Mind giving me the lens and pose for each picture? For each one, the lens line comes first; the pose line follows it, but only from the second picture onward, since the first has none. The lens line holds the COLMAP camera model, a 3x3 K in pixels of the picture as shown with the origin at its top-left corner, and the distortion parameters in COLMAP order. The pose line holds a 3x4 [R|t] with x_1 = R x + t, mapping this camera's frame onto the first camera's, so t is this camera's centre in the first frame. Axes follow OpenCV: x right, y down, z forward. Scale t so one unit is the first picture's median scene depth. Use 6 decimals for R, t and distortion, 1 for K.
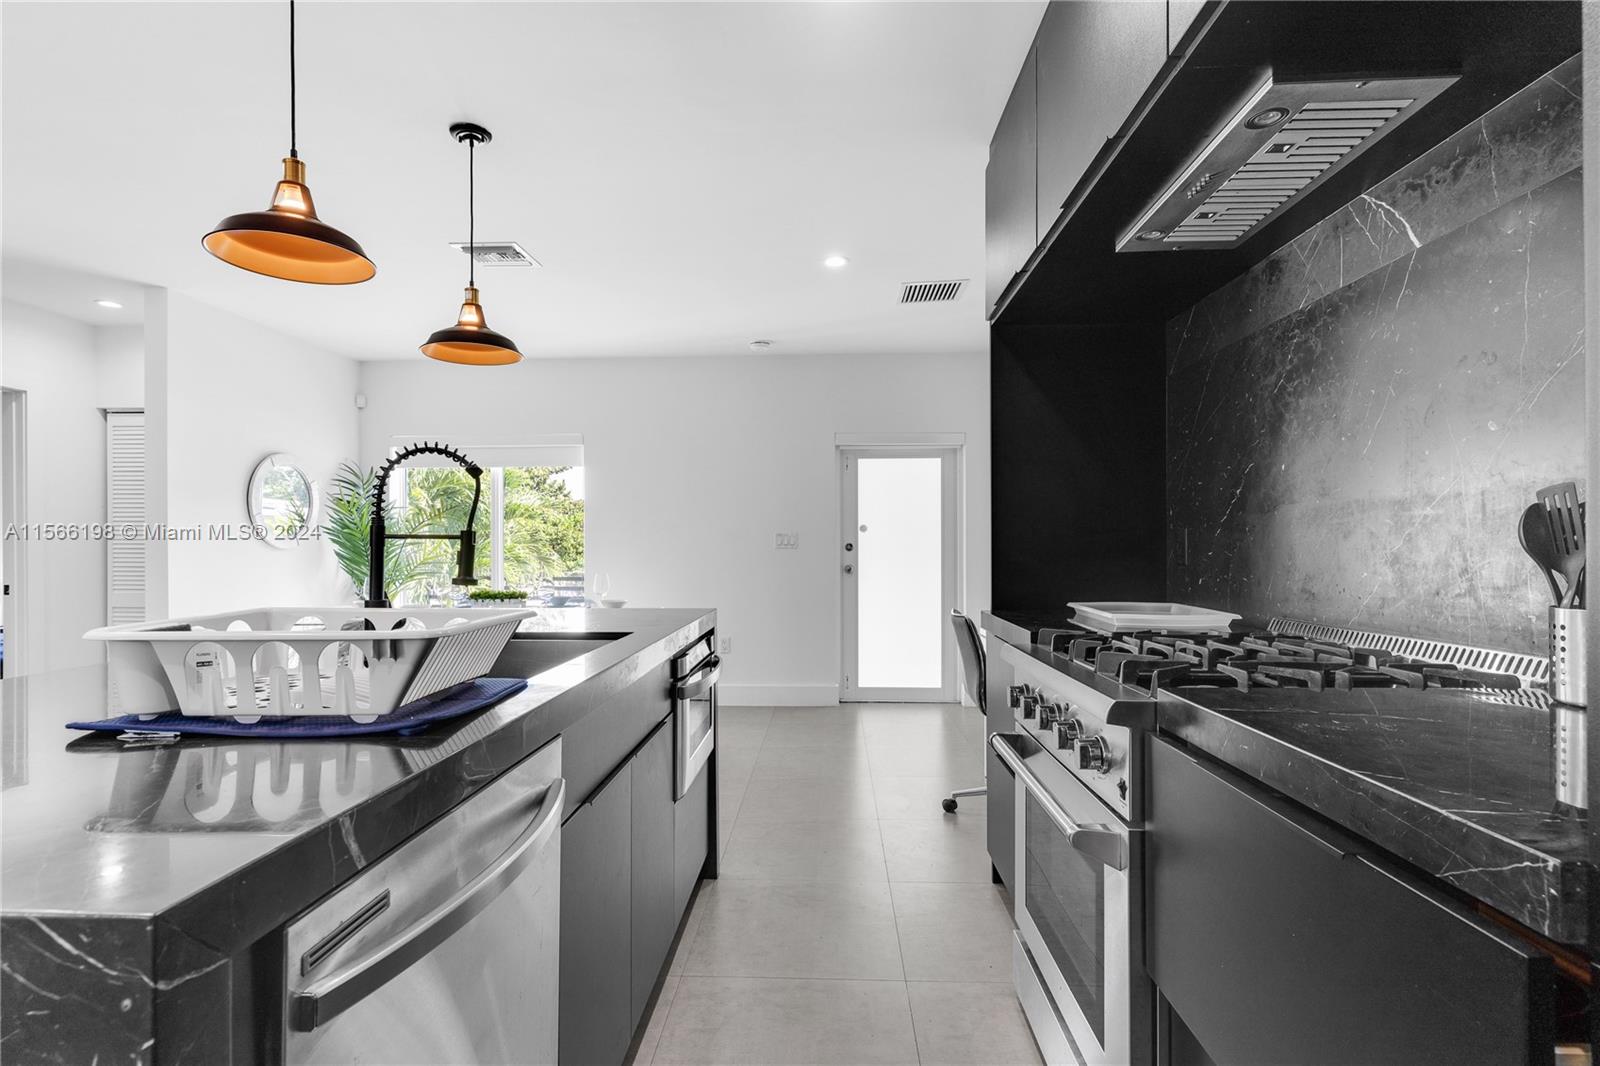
lens RADIAL K [[766.1, 0, 800.4], [0, 766.1, 540.7], [0, 0, 1]] dist [-0.007346, 0.001498]
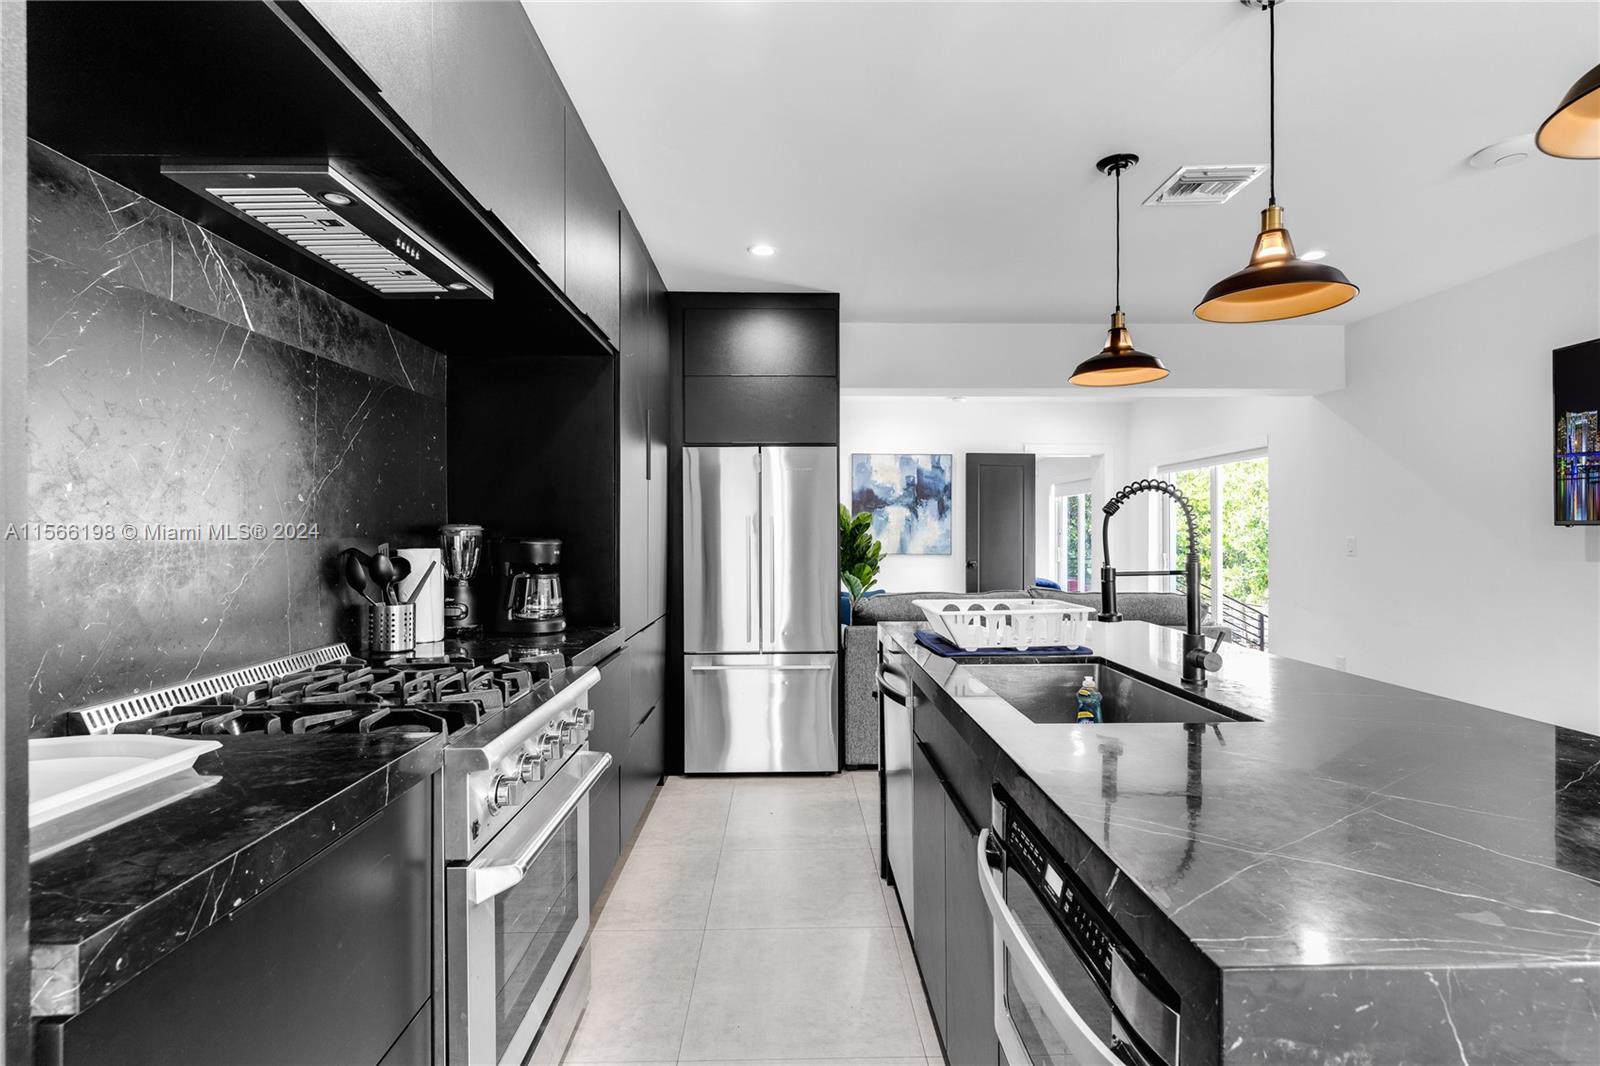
lens RADIAL K [[766.1, 0, 800.1], [0, 766.1, 532.5], [0, 0, 1]] dist [-0.007346, 0.001498]
pose [[-0.998559, 0.005547, -0.053373, 0.026887], [0.005973, 0.999952, -0.007826, -0.046203], [0.053327, -0.008133, -0.998544, 1.697006]]
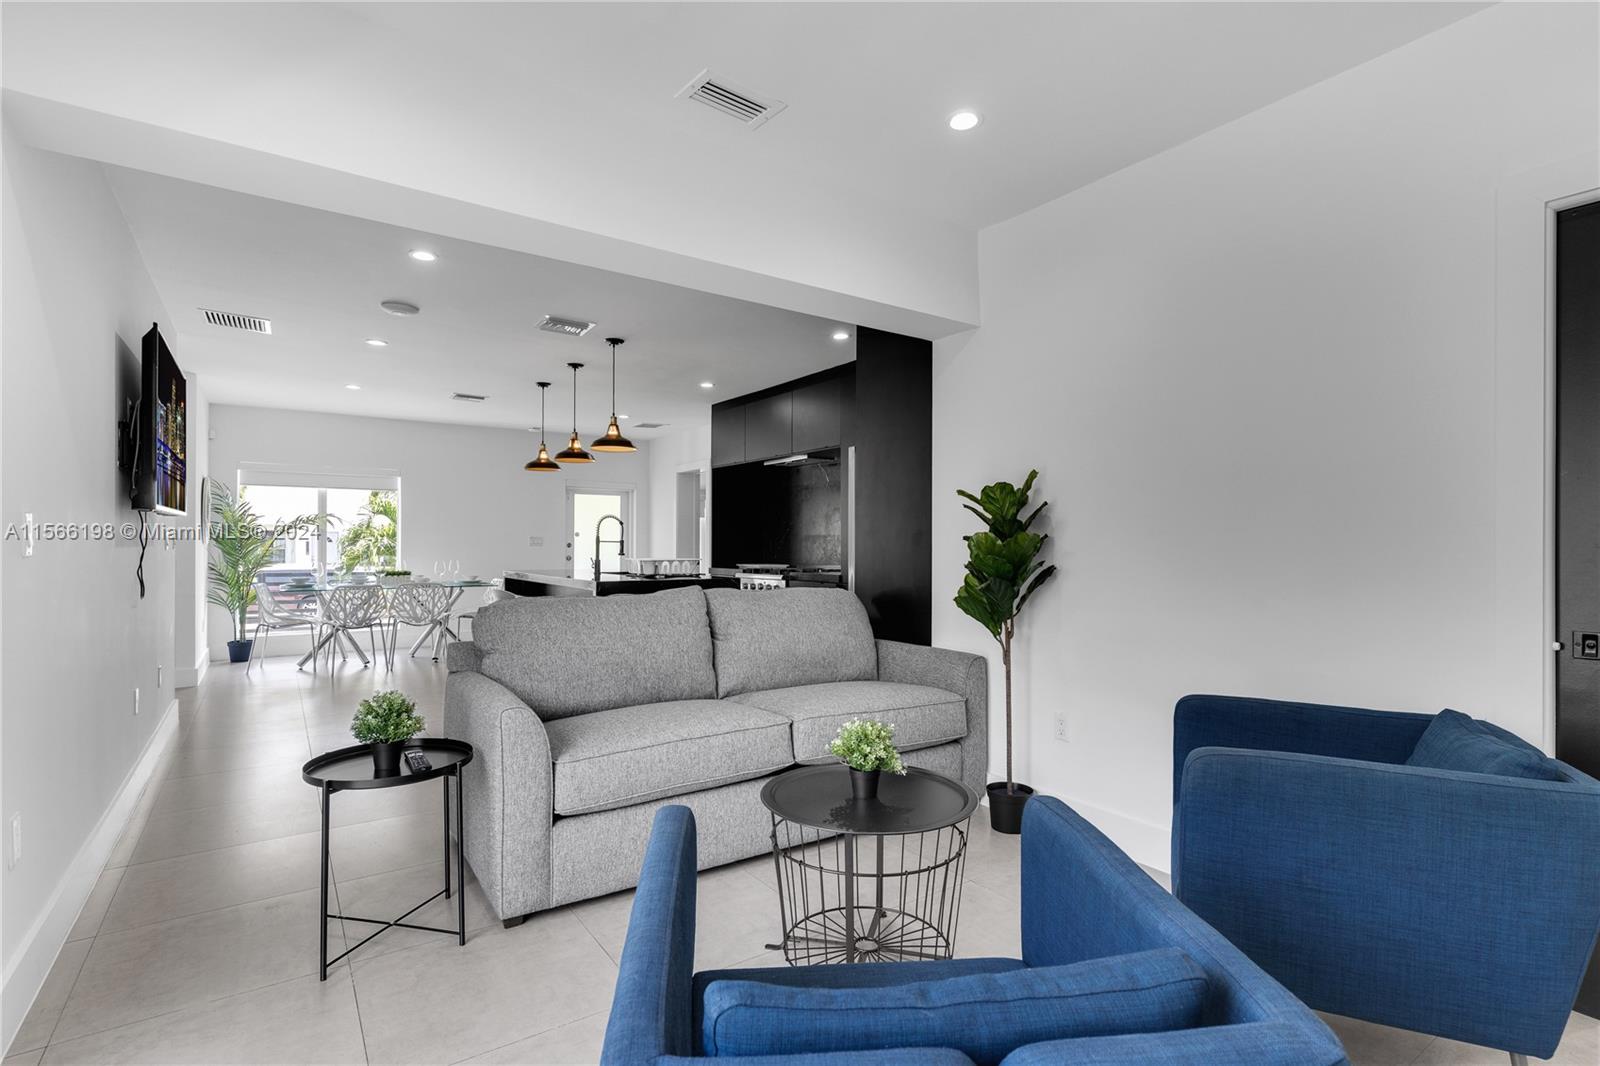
lens RADIAL K [[766.1, 0, 799.2], [0, 766.1, 535.2], [0, 0, 1]] dist [-0.007346, 0.001498]
pose [[0.801252, 0.013257, 0.598180, -1.633419], [-0.009956, 0.999912, -0.008824, -0.012409], [-0.598244, 0.001115, 0.801314, -2.022228]]
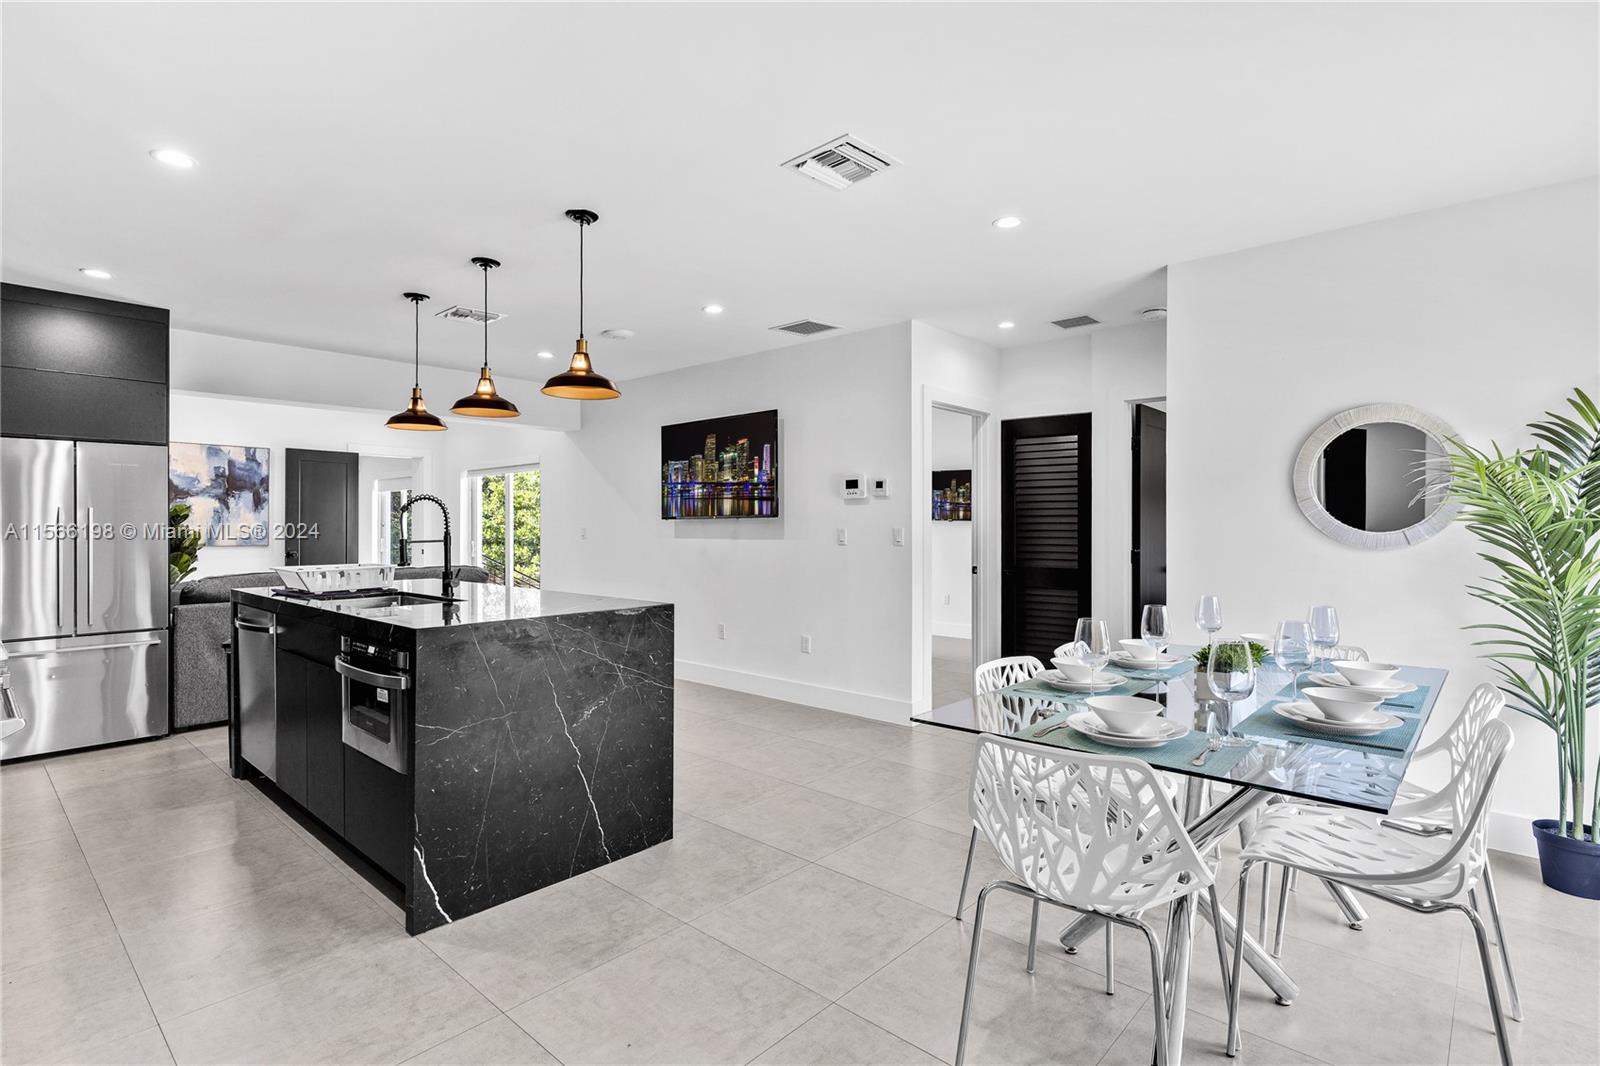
lens RADIAL K [[766.1, 0, 802.6], [0, 766.1, 532.7], [0, 0, 1]] dist [-0.007346, 0.001498]
pose [[-0.637233, 0.008926, -0.770619, 0.363031], [0.007163, 0.999958, 0.005660, -0.029708], [0.770638, -0.001914, -0.637270, 2.582745]]
